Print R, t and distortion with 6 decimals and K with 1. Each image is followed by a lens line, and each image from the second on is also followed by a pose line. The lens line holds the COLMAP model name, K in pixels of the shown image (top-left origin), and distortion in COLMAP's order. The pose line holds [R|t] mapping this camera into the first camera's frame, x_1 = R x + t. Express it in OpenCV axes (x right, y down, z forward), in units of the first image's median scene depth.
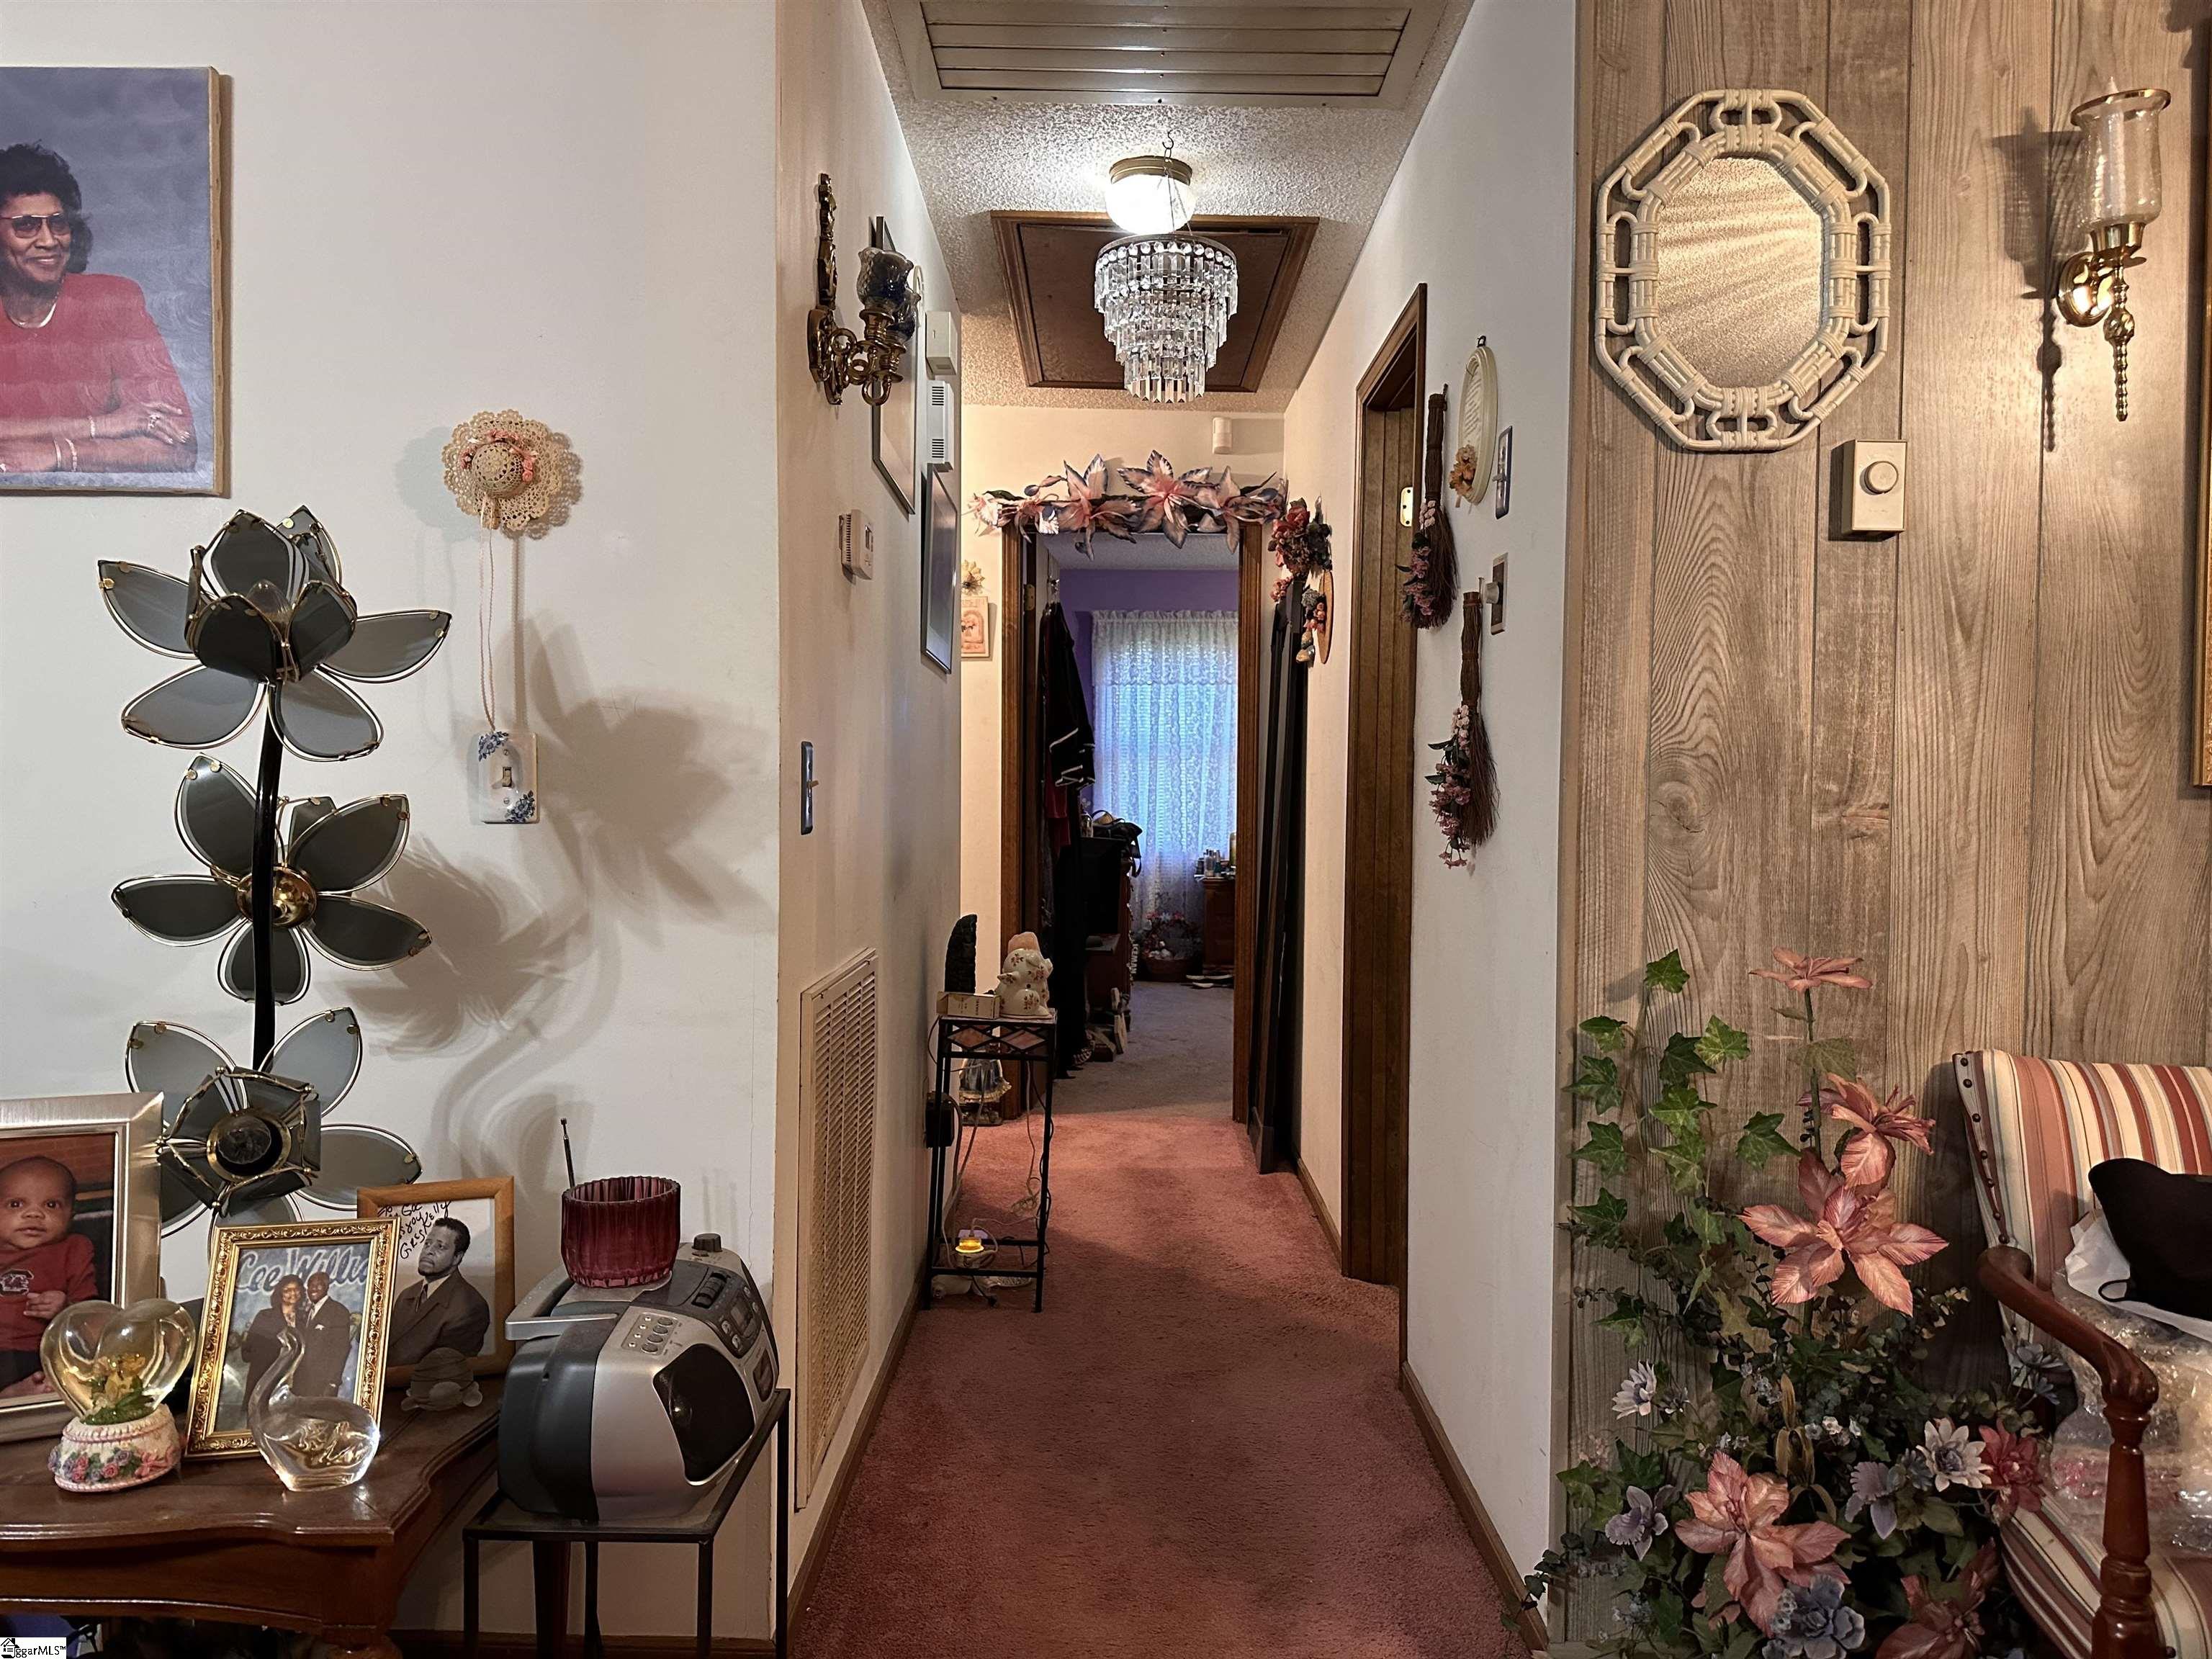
lens RADIAL K [[1574.8, 0, 1112.7], [0, 1574.8, 823.9], [0, 0, 1]] dist [0.097251, -0.125117]
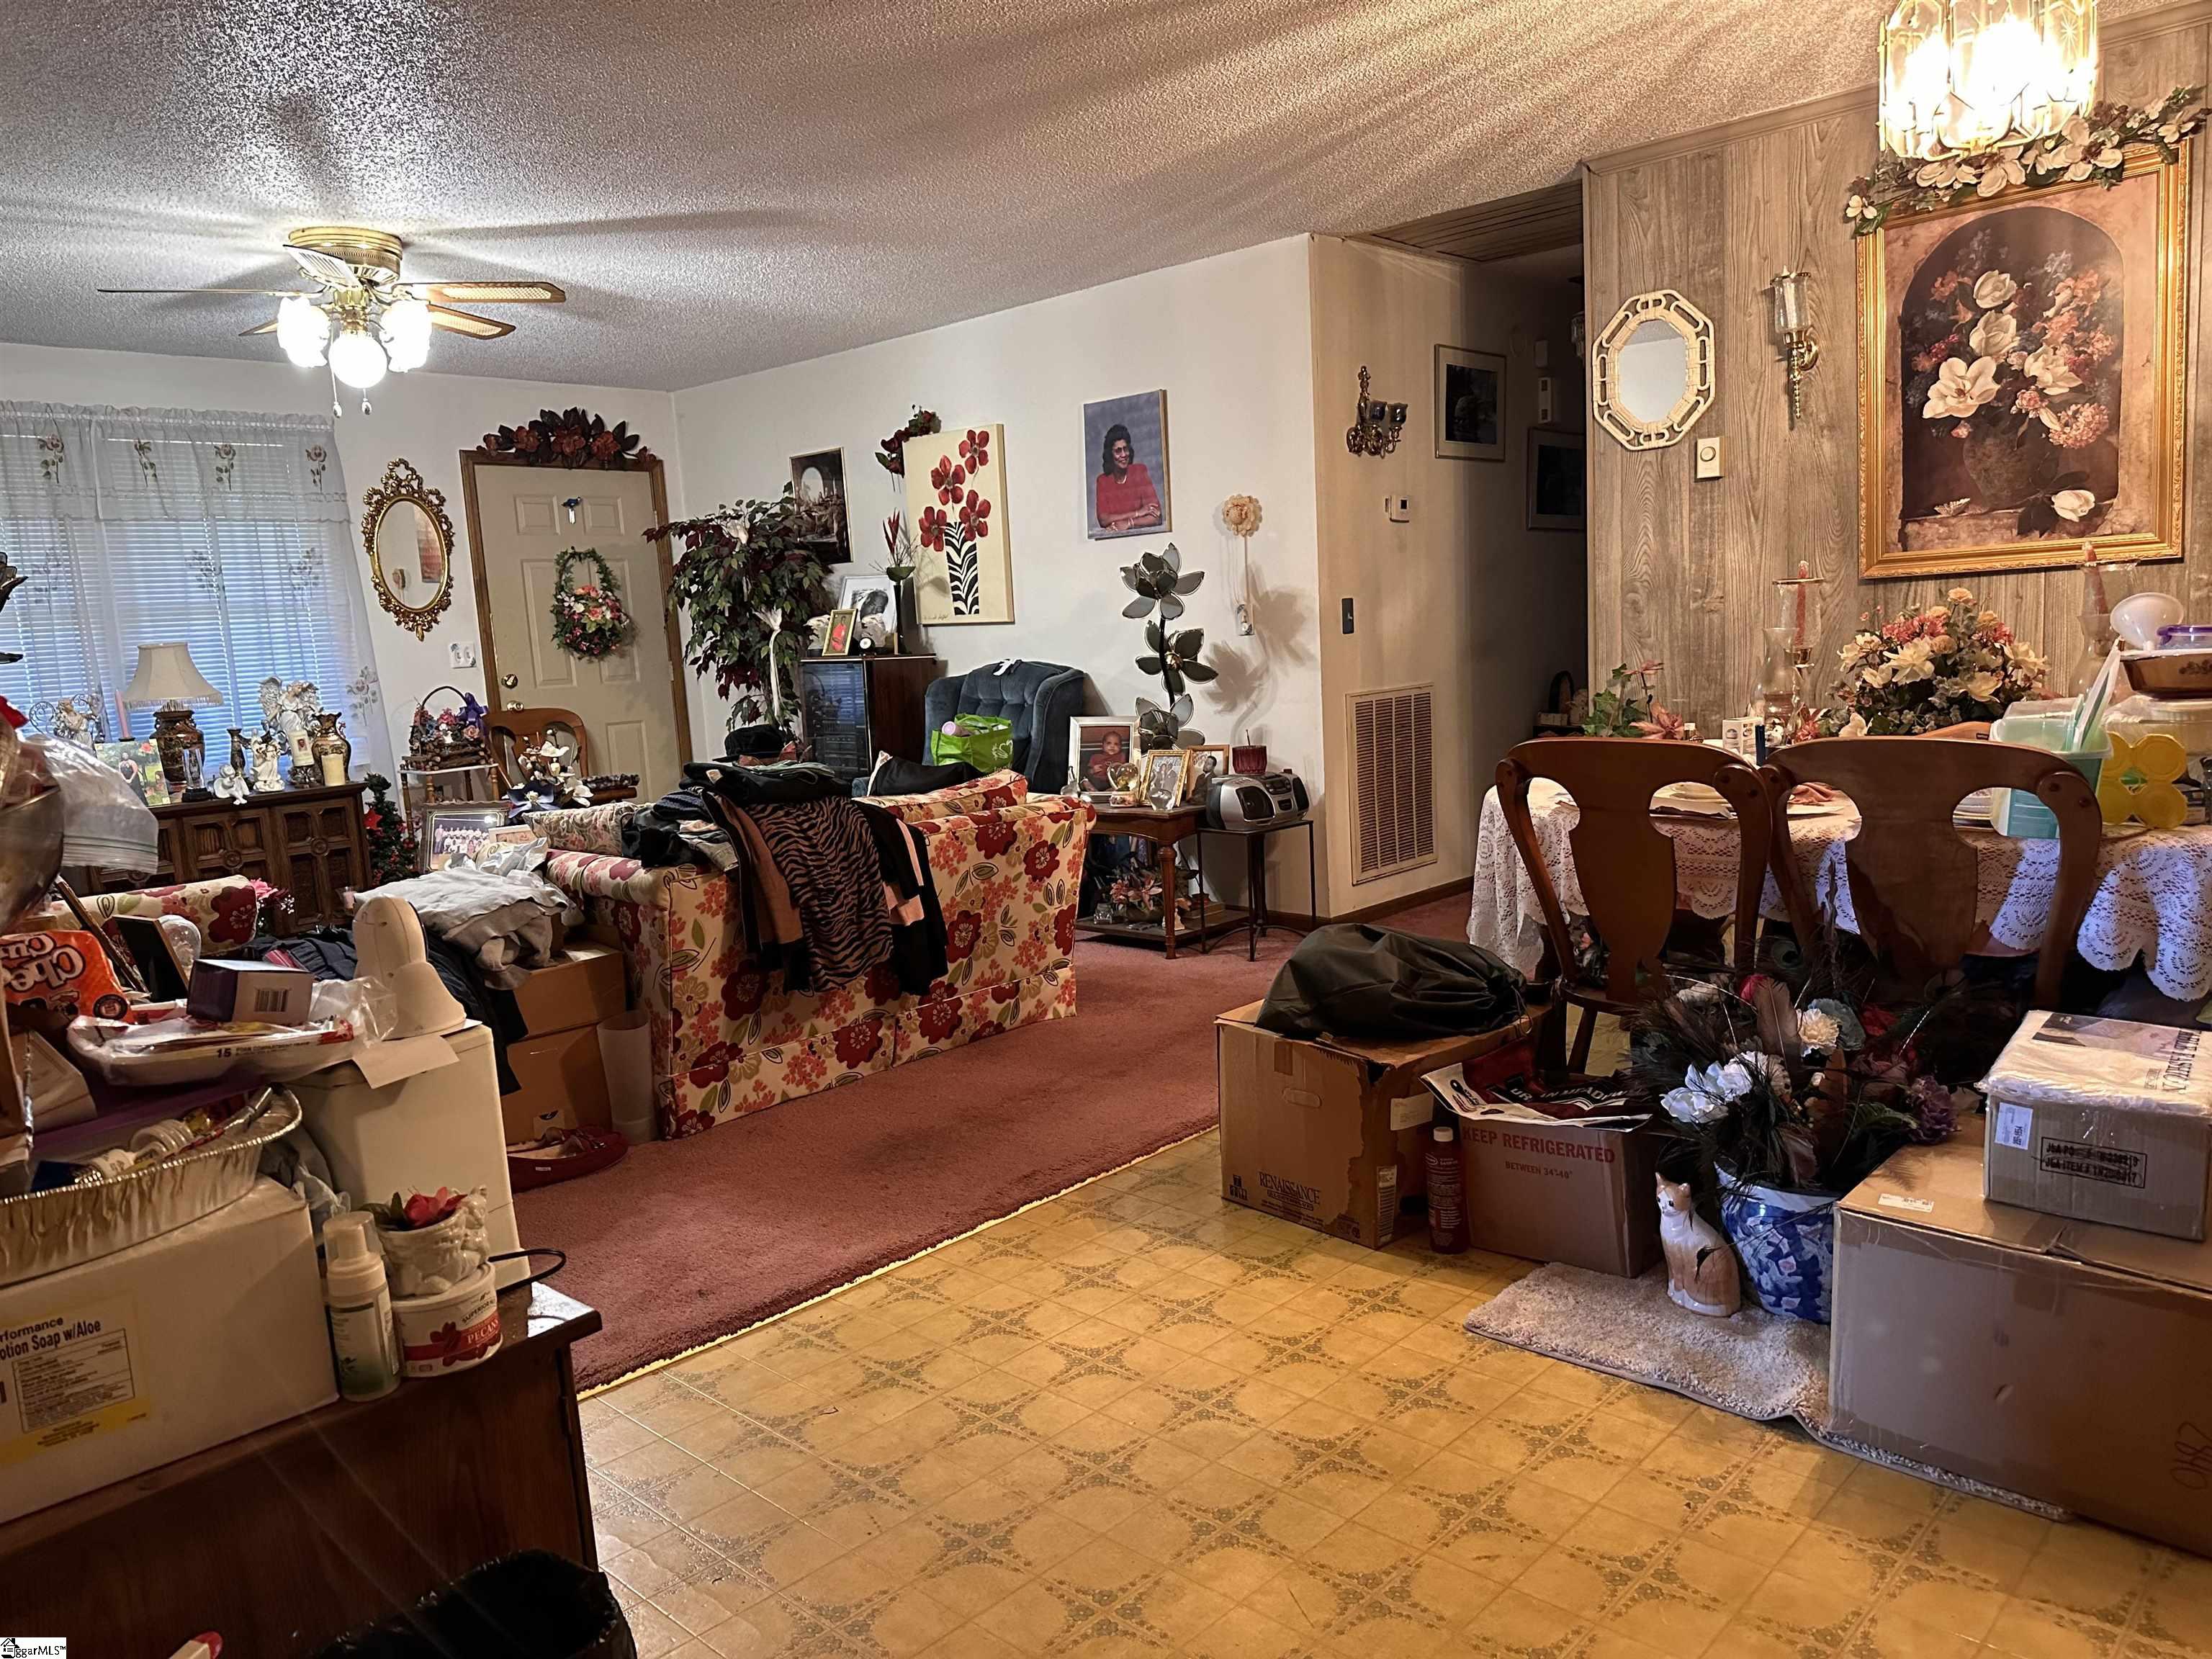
lens RADIAL K [[1574.8, 0, 1095.4], [0, 1574.8, 837.3], [0, 0, 1]] dist [0.097251, -0.125117]
pose [[0.714169, 0.042946, -0.698655, 1.477414], [0.047068, 0.992911, 0.109147, 0.038967], [0.698389, -0.110833, 0.707084, -1.302213]]
